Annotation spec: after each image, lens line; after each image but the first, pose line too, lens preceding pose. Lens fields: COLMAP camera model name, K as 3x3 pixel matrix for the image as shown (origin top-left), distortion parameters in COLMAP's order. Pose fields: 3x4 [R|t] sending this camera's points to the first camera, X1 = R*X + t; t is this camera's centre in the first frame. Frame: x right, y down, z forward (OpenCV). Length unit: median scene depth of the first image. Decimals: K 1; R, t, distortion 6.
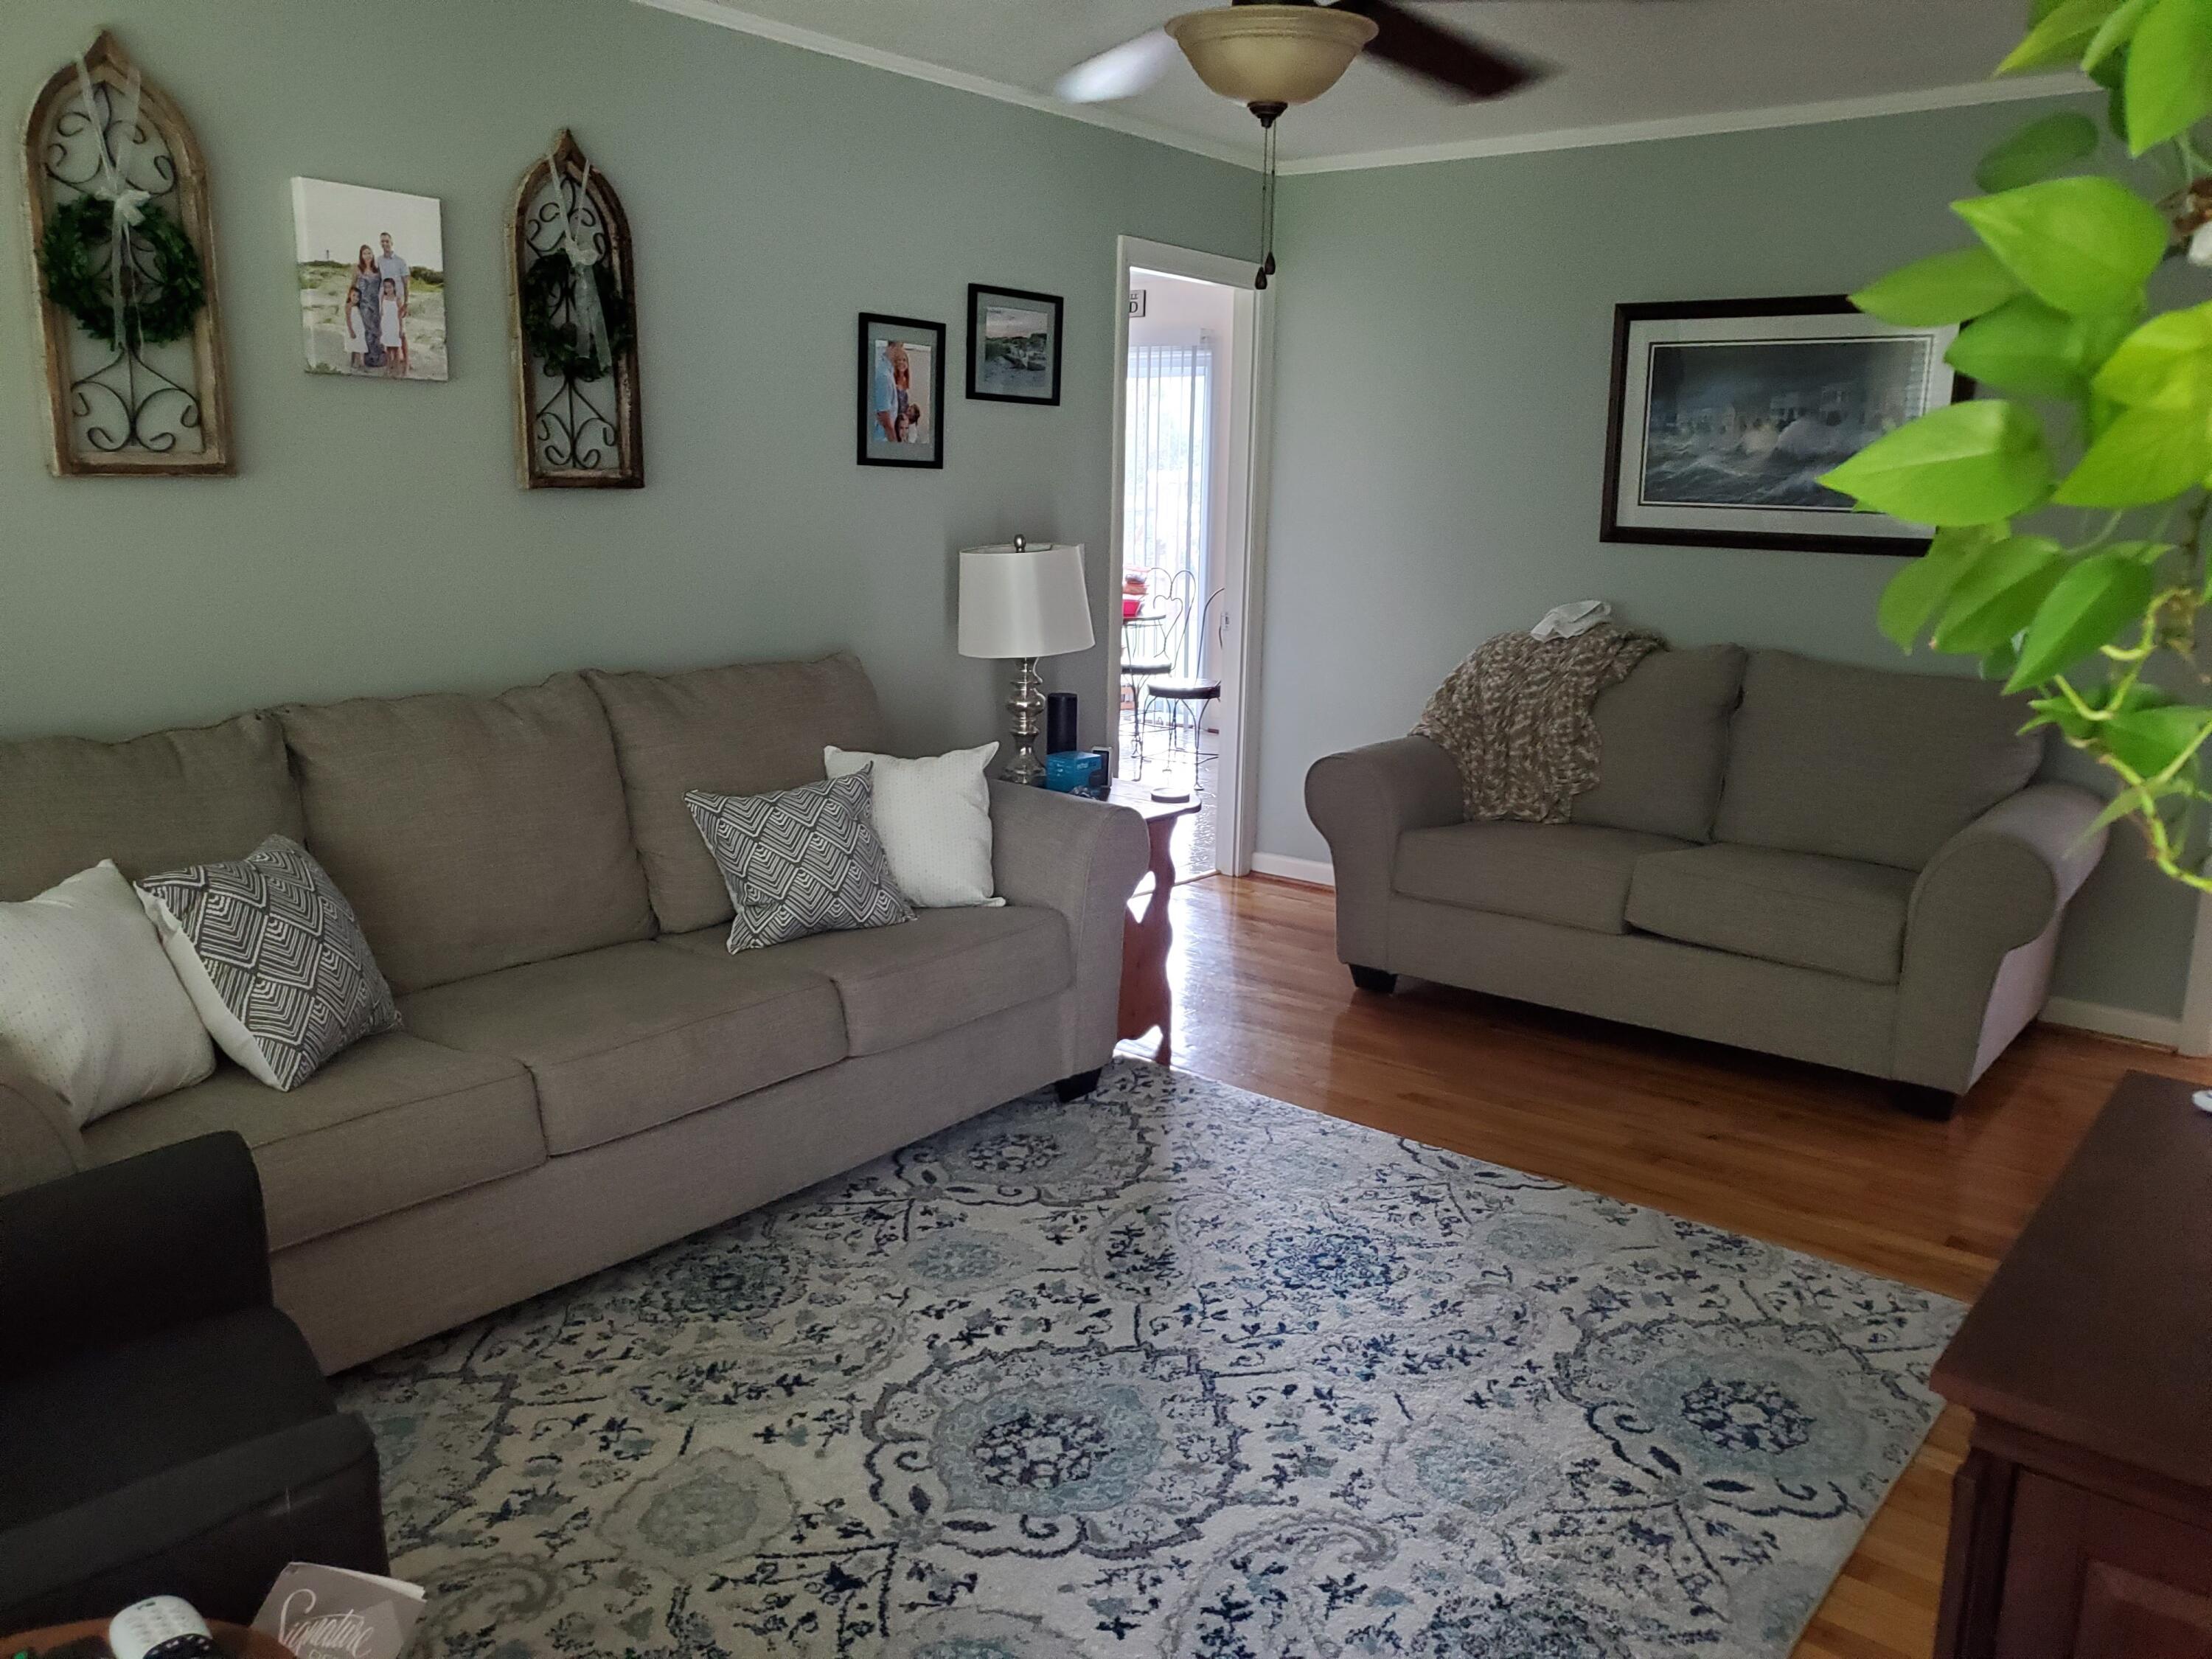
lens RADIAL K [[1700.8, 0, 1090.6], [0, 1700.8, 815.2], [0, 0, 1]] dist [0.043278, -0.008169]
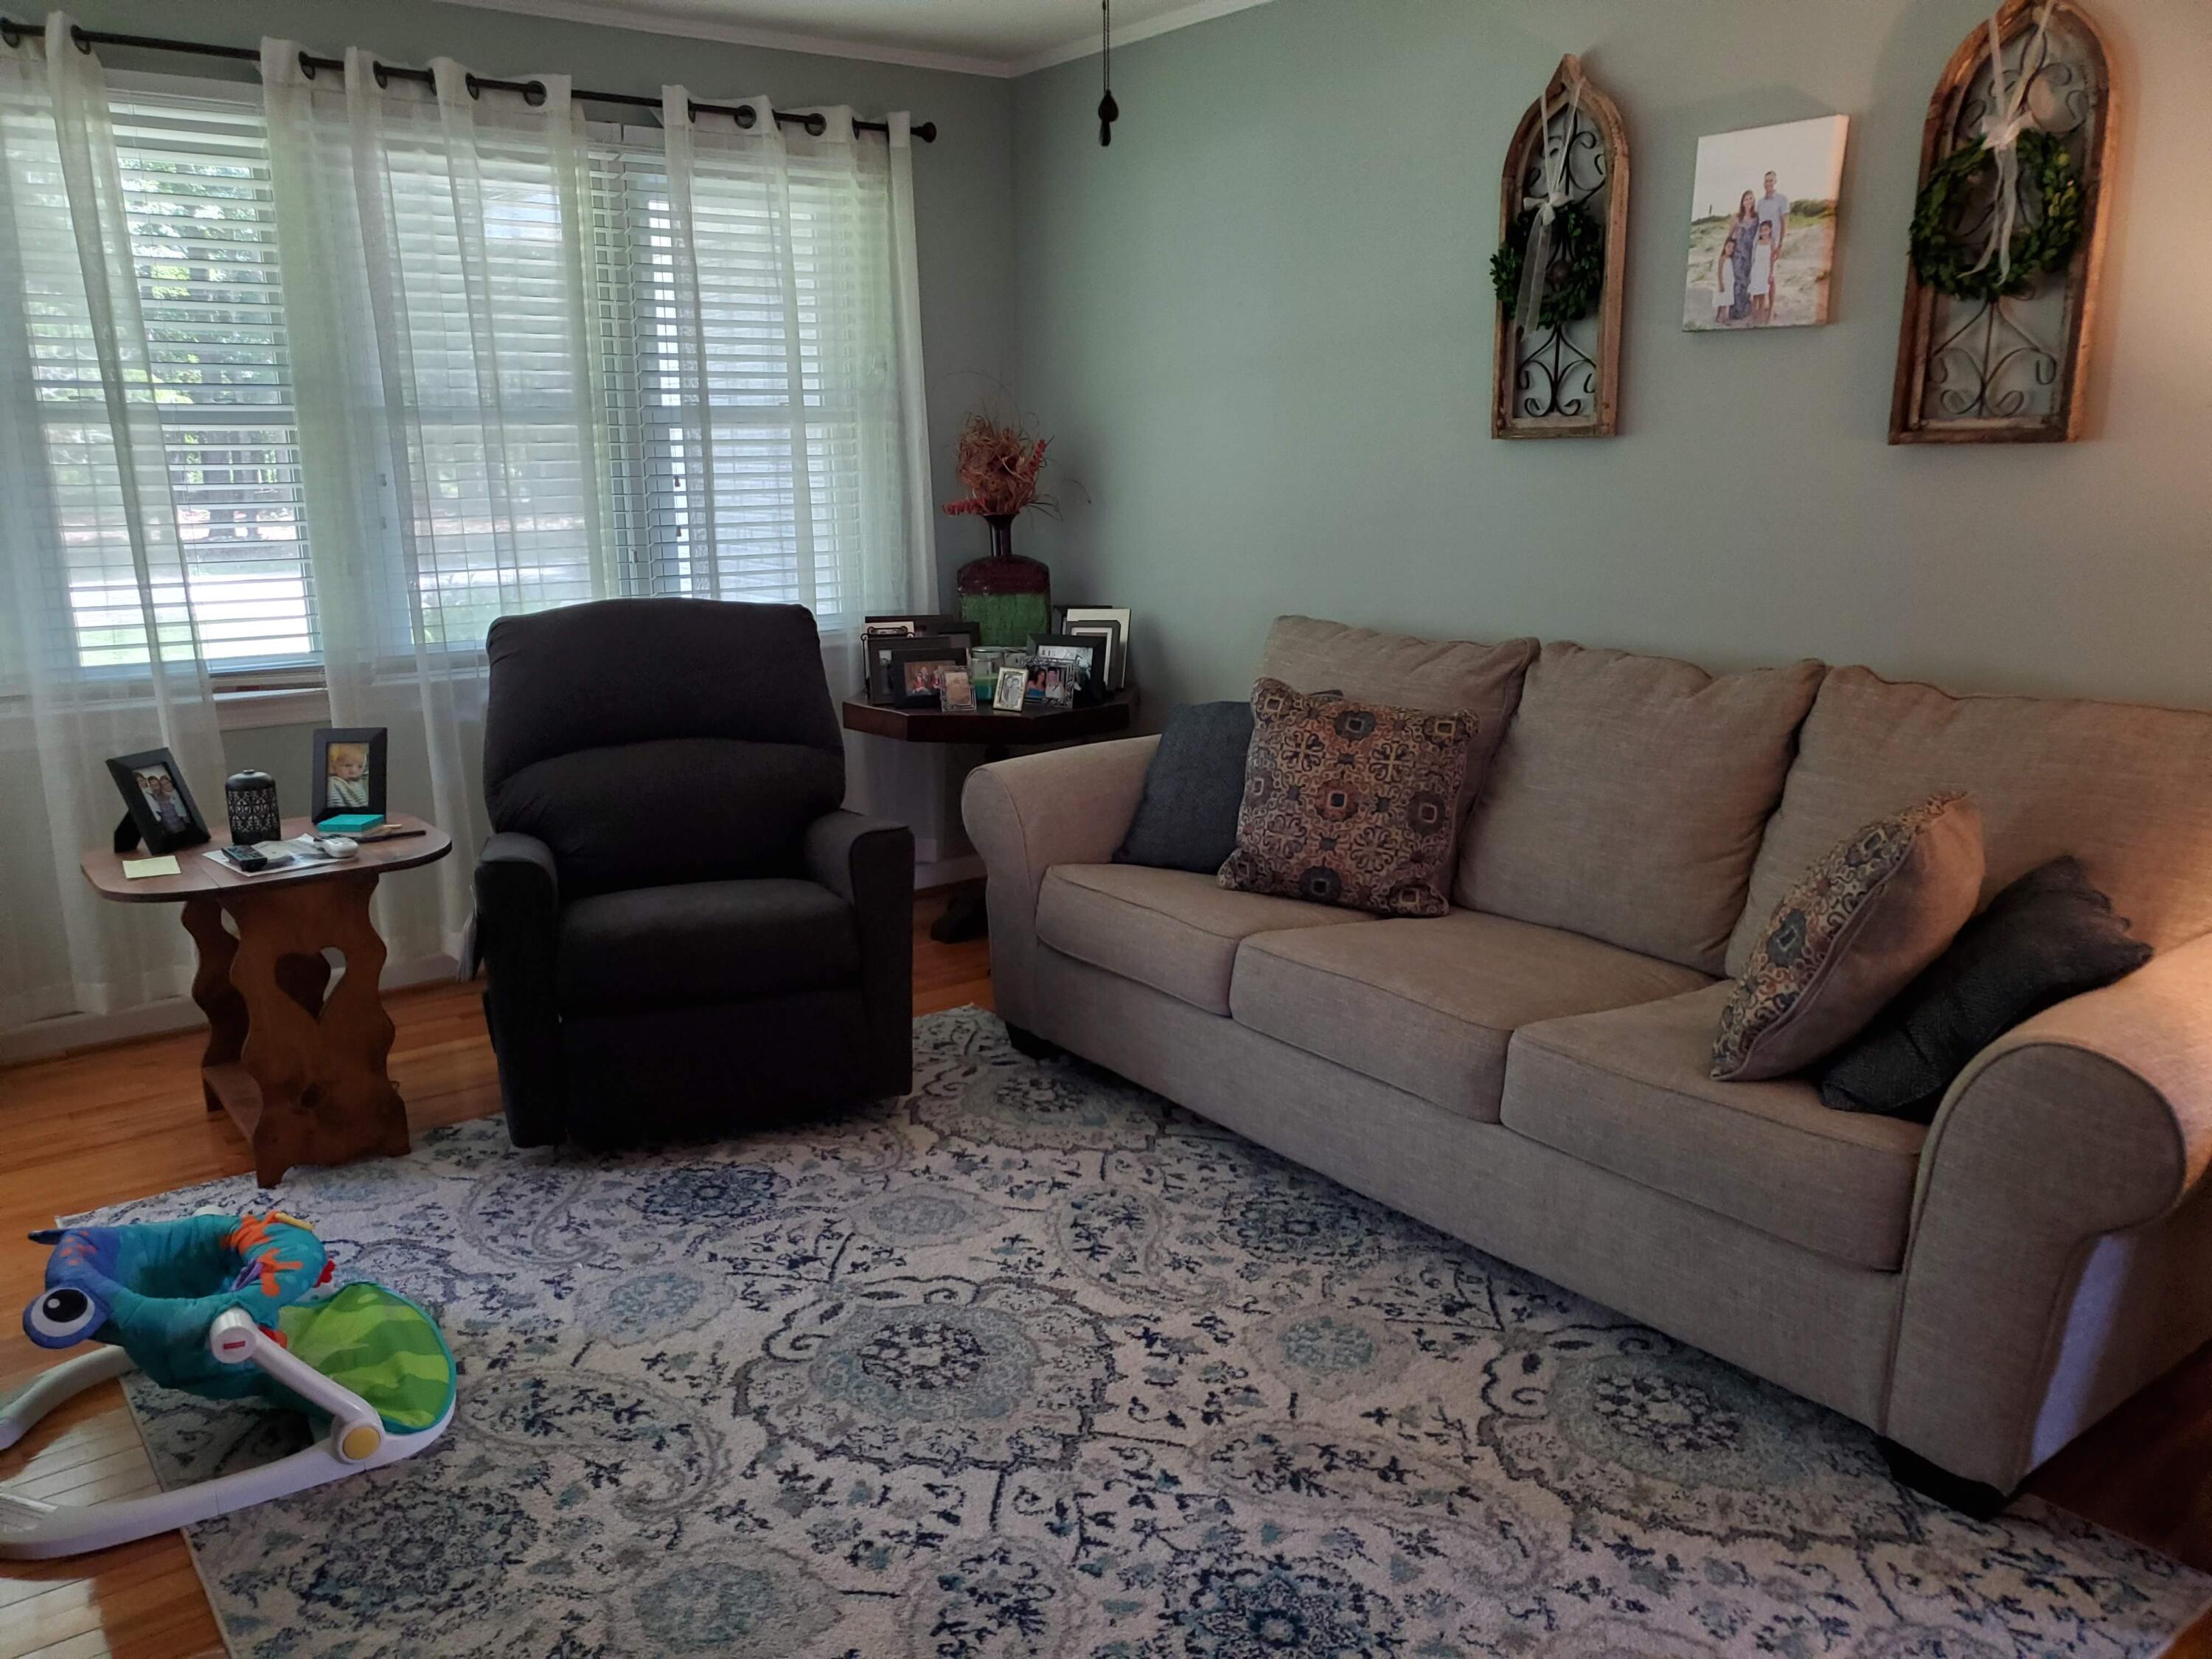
lens RADIAL K [[1700.8, 0, 1092.0], [0, 1700.8, 848.1], [0, 0, 1]] dist [0.043278, -0.008169]
pose [[-0.224336, 0.214080, -0.950706, 0.703118], [-0.194794, 0.946033, 0.258993, -0.171814], [0.954845, 0.243294, -0.170528, 0.964432]]
